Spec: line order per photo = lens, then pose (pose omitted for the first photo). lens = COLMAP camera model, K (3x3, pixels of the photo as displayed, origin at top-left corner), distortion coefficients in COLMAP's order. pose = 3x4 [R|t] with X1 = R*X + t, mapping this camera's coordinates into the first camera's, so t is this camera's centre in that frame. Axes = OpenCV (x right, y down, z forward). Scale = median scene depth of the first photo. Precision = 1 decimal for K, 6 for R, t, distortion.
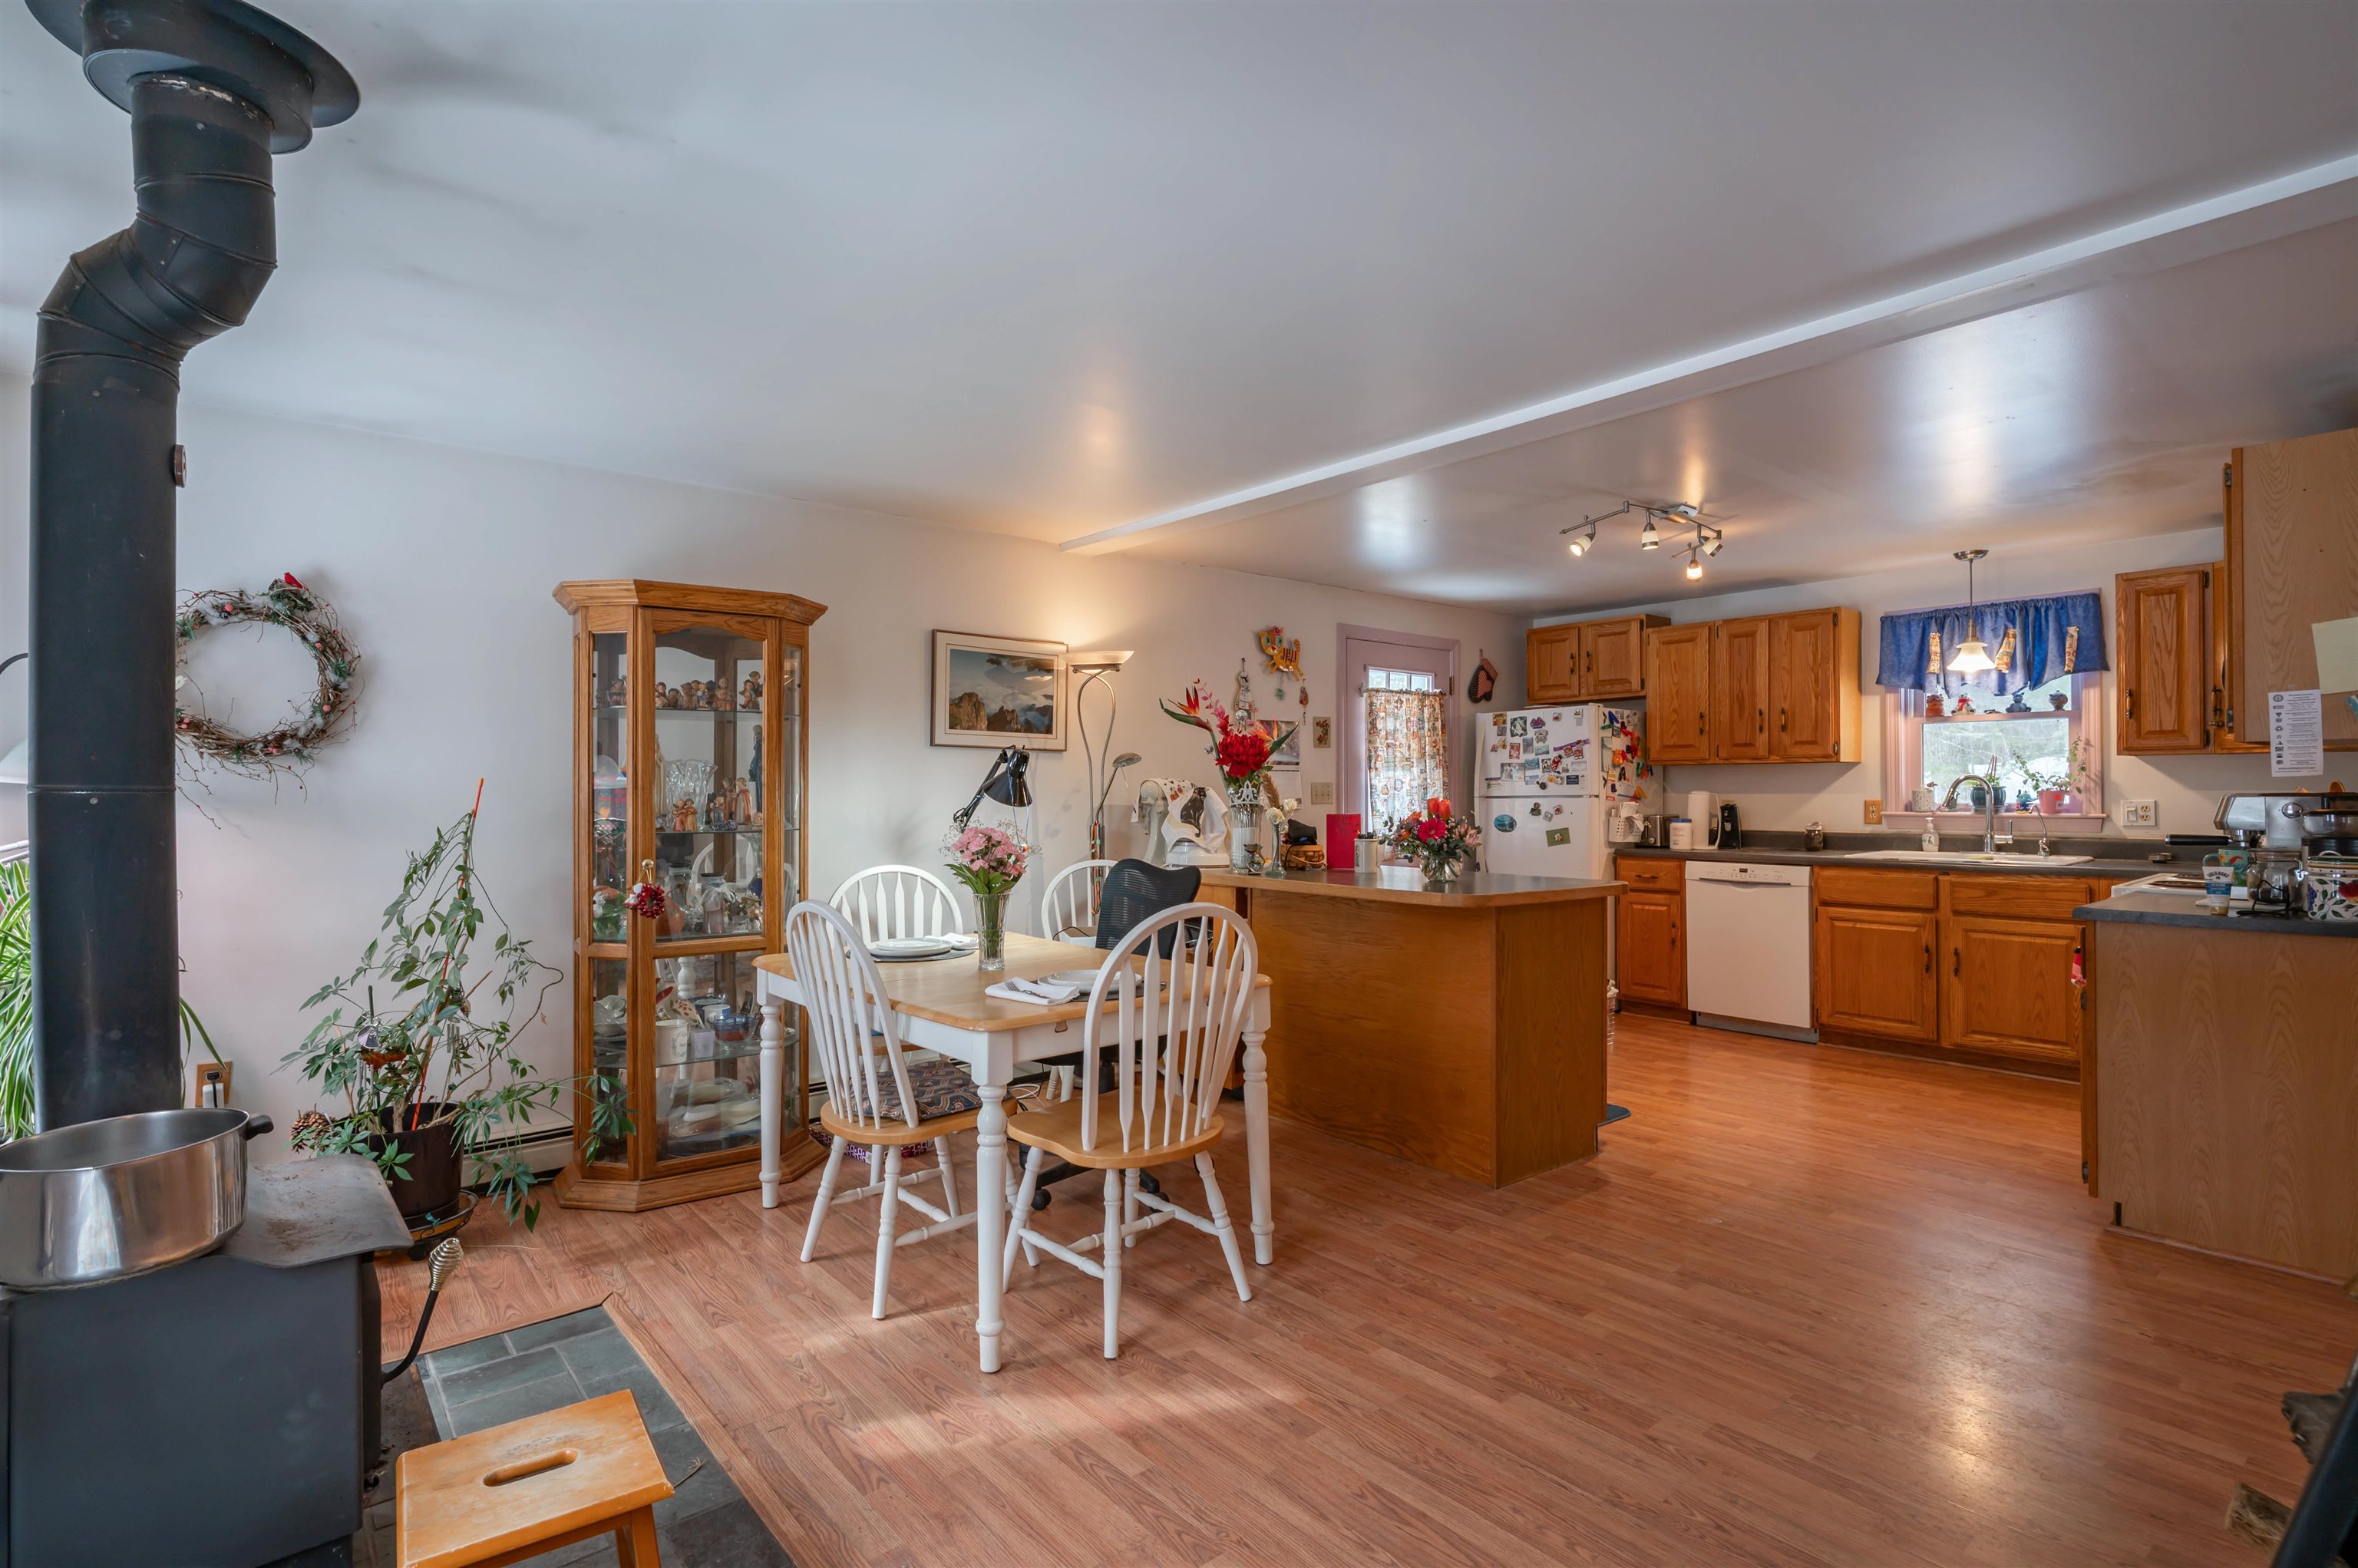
lens RADIAL K [[1153.0, 0, 1164.1], [0, 1153.0, 778.8], [0, 0, 1]] dist [0.000376, 0.000920]
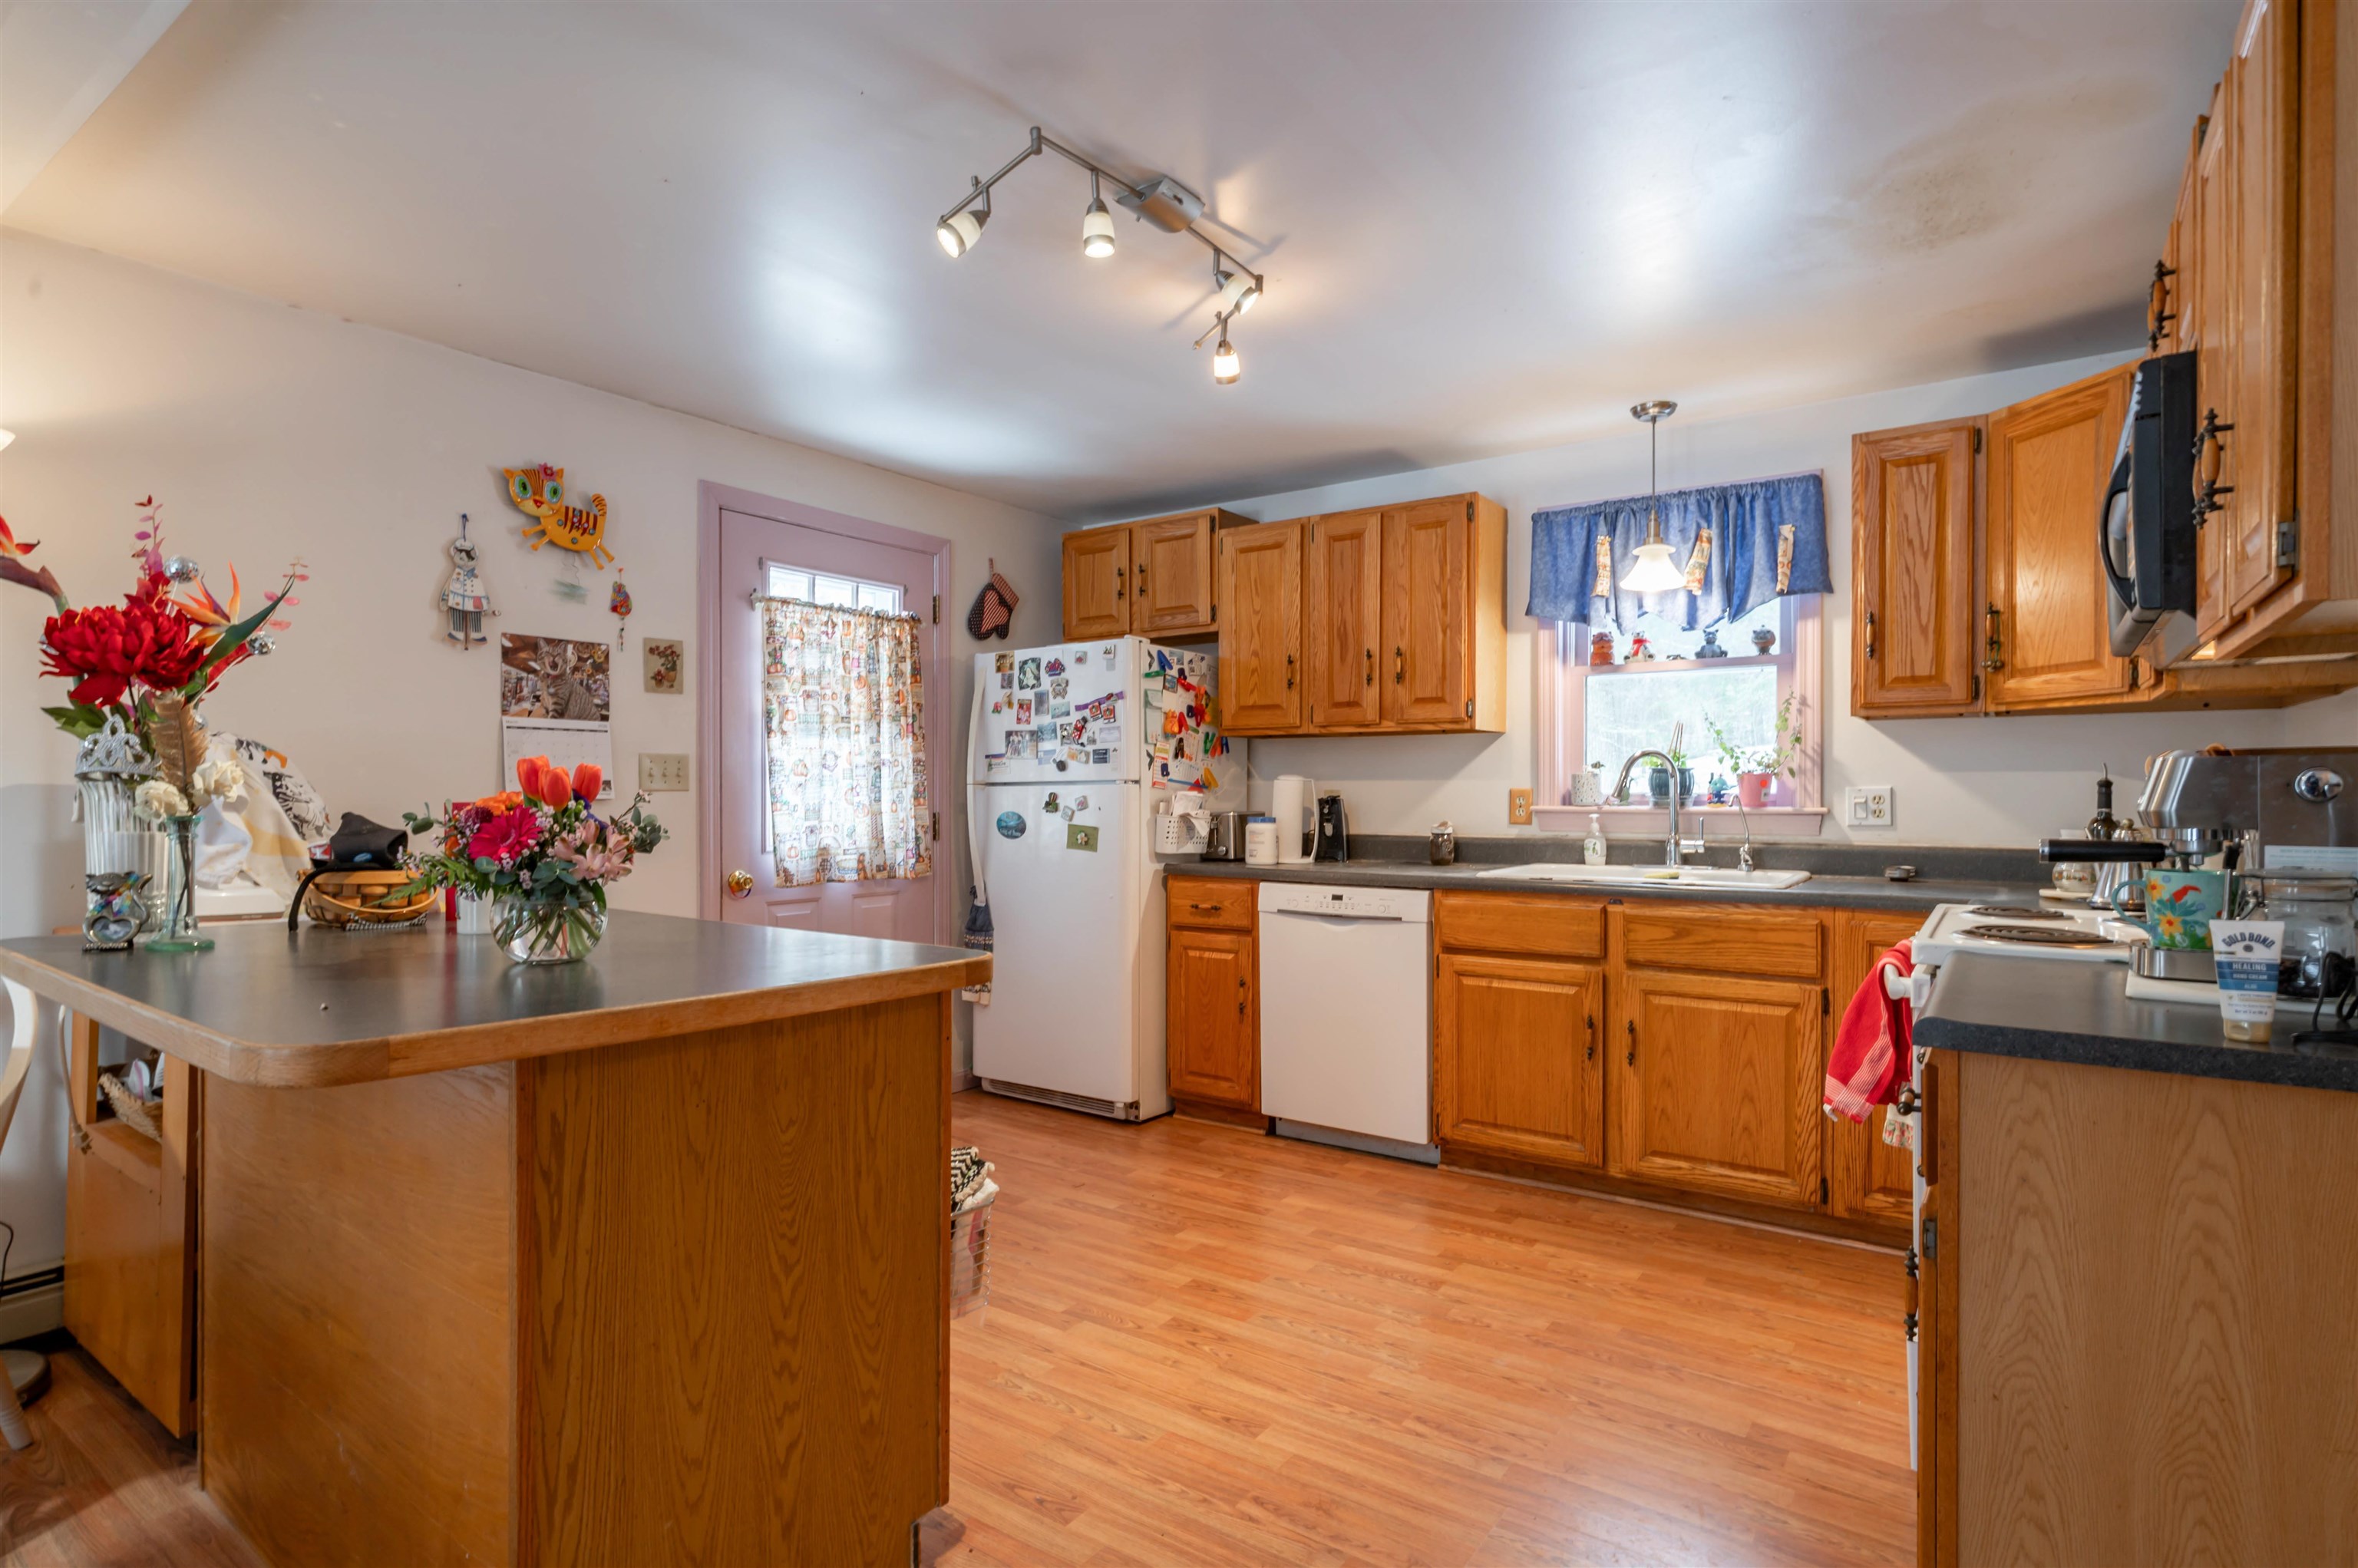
lens RADIAL K [[1220.9, 0, 1179.0], [0, 1220.9, 784.0], [0, 0, 1]] dist [-0.001295, 0.000072]
pose [[0.965326, 0.007385, 0.260944, 0.239642], [-0.007769, 0.999970, 0.000439, 0.017117], [-0.260933, -0.002451, 0.965354, 0.369139]]
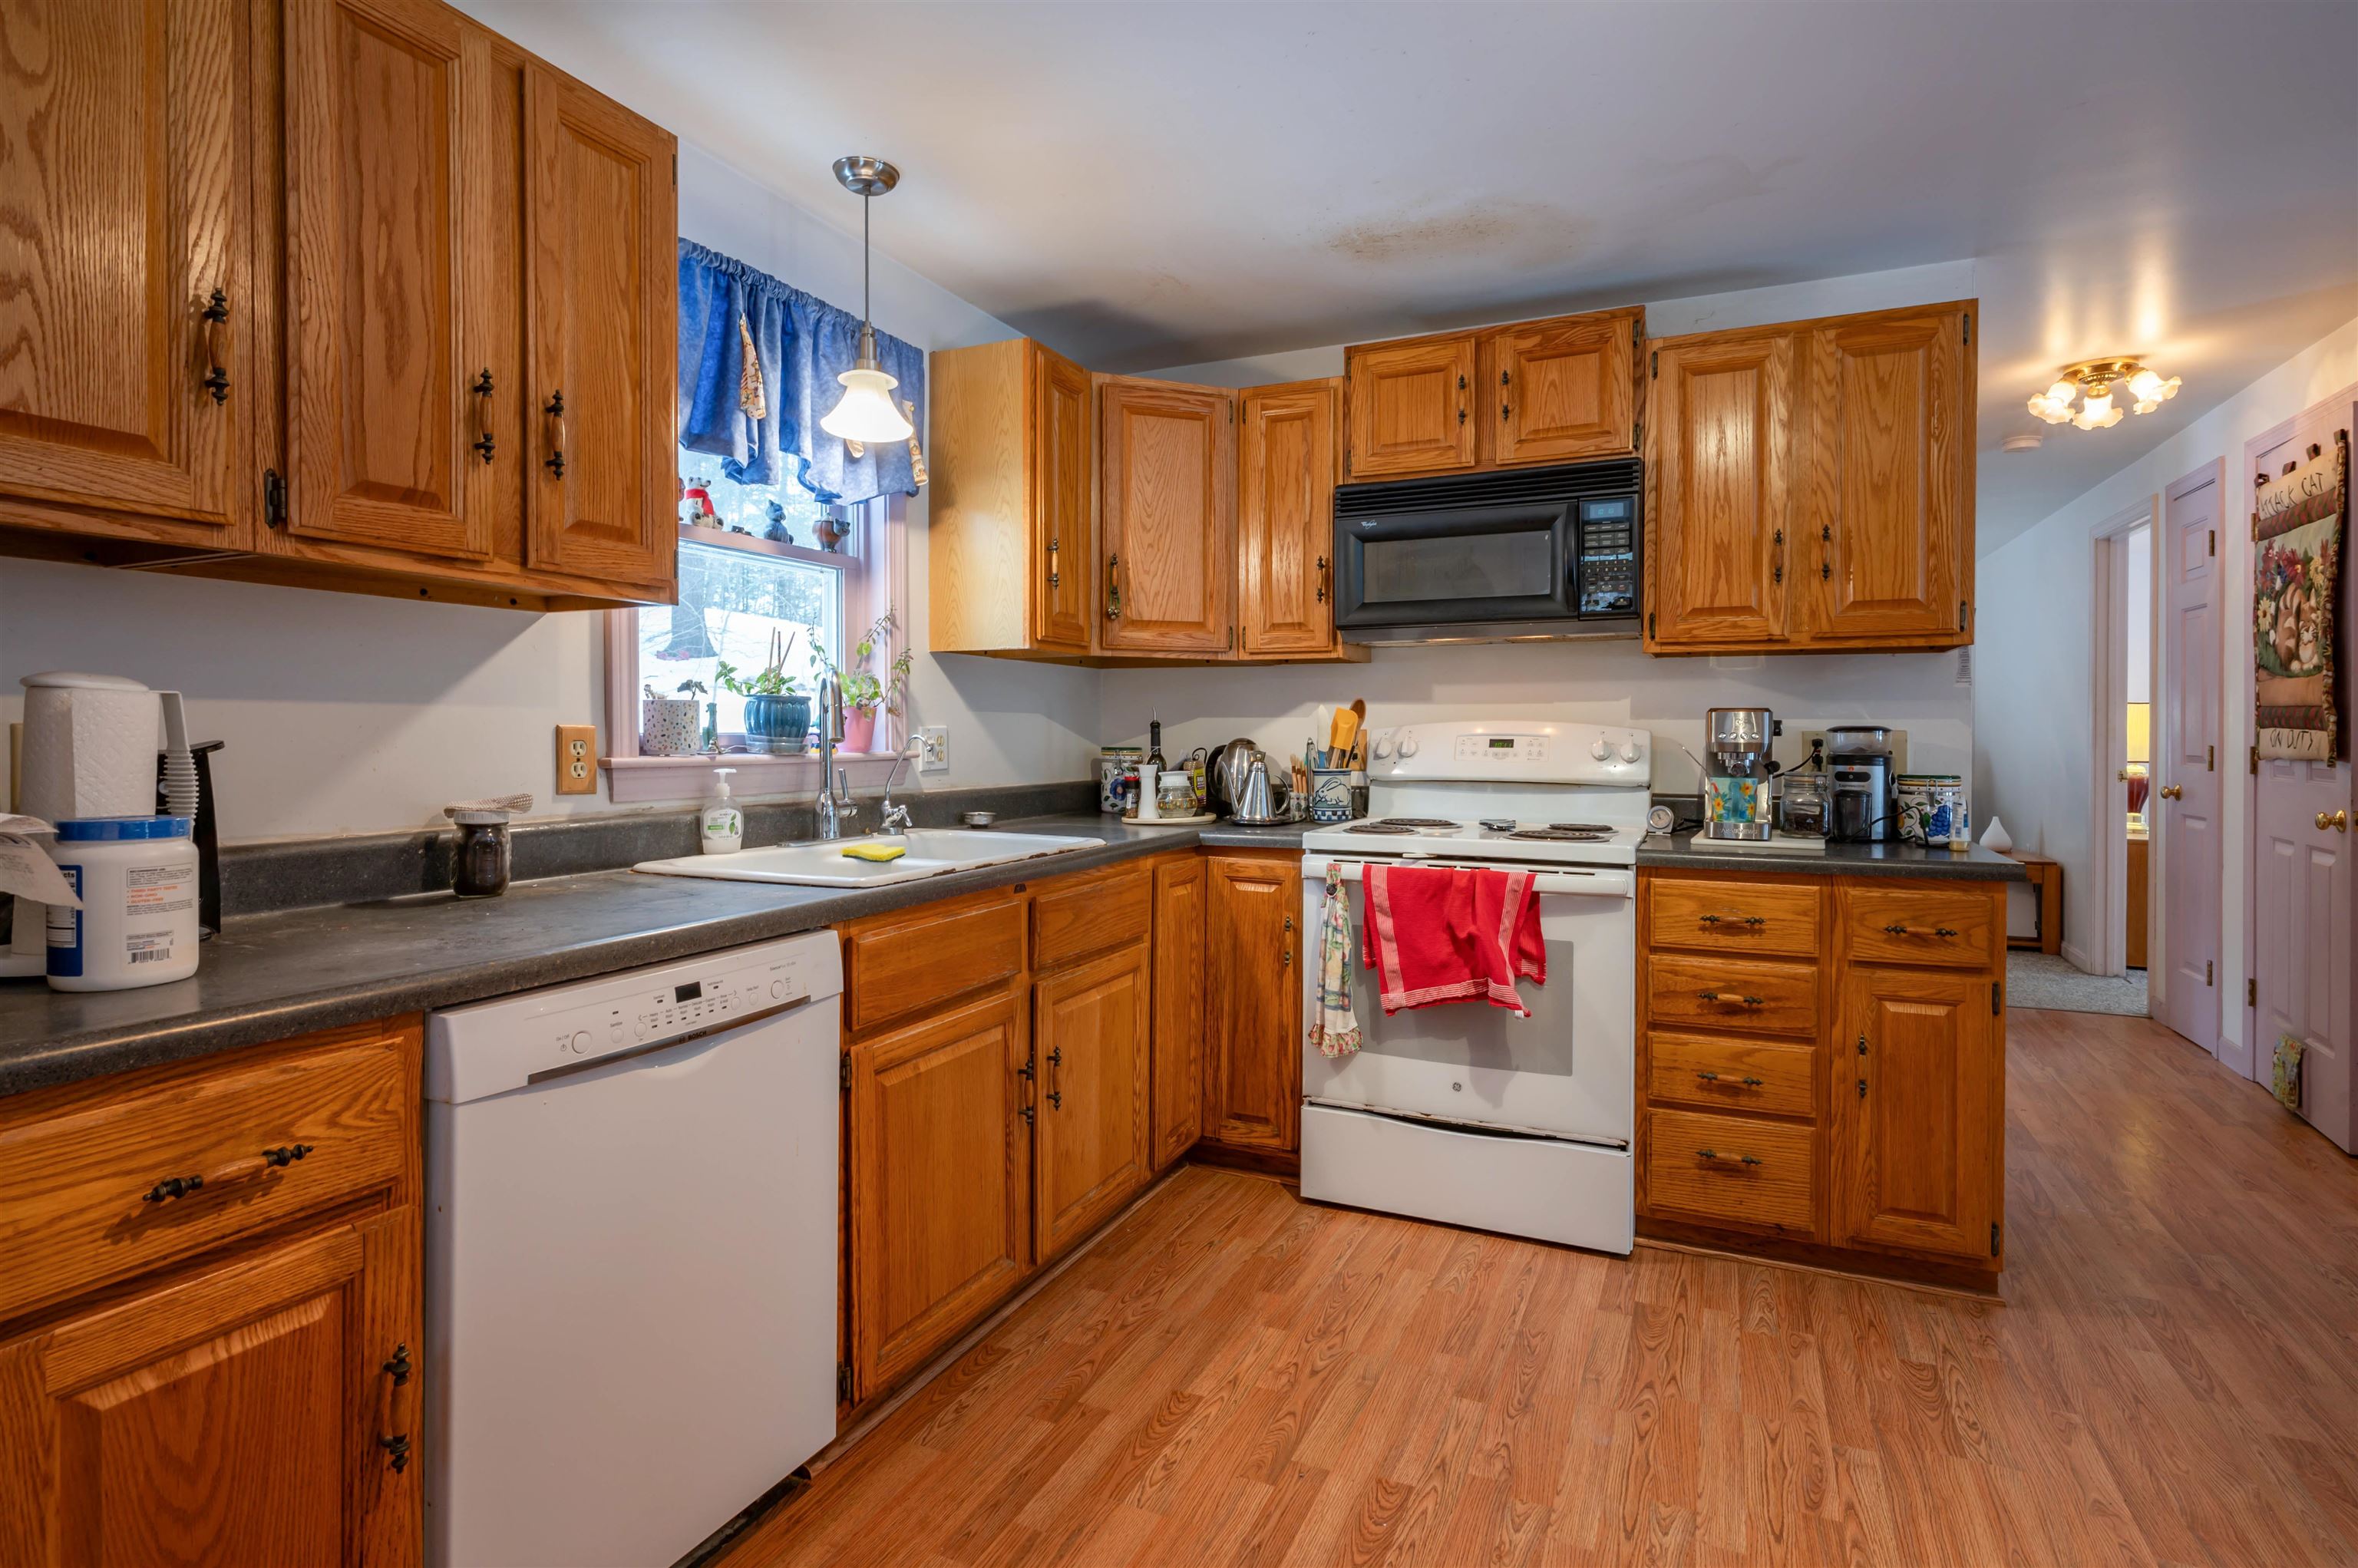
lens RADIAL K [[1181.8, 0, 1176.9], [0, 1181.8, 738.4], [0, 0, 1]] dist [0.002927, 0.000821]
pose [[-0.444344, 0.004364, 0.895846, 0.215767], [-0.002341, 0.999979, -0.006033, 0.024204], [-0.895853, -0.004777, -0.444324, 1.009642]]
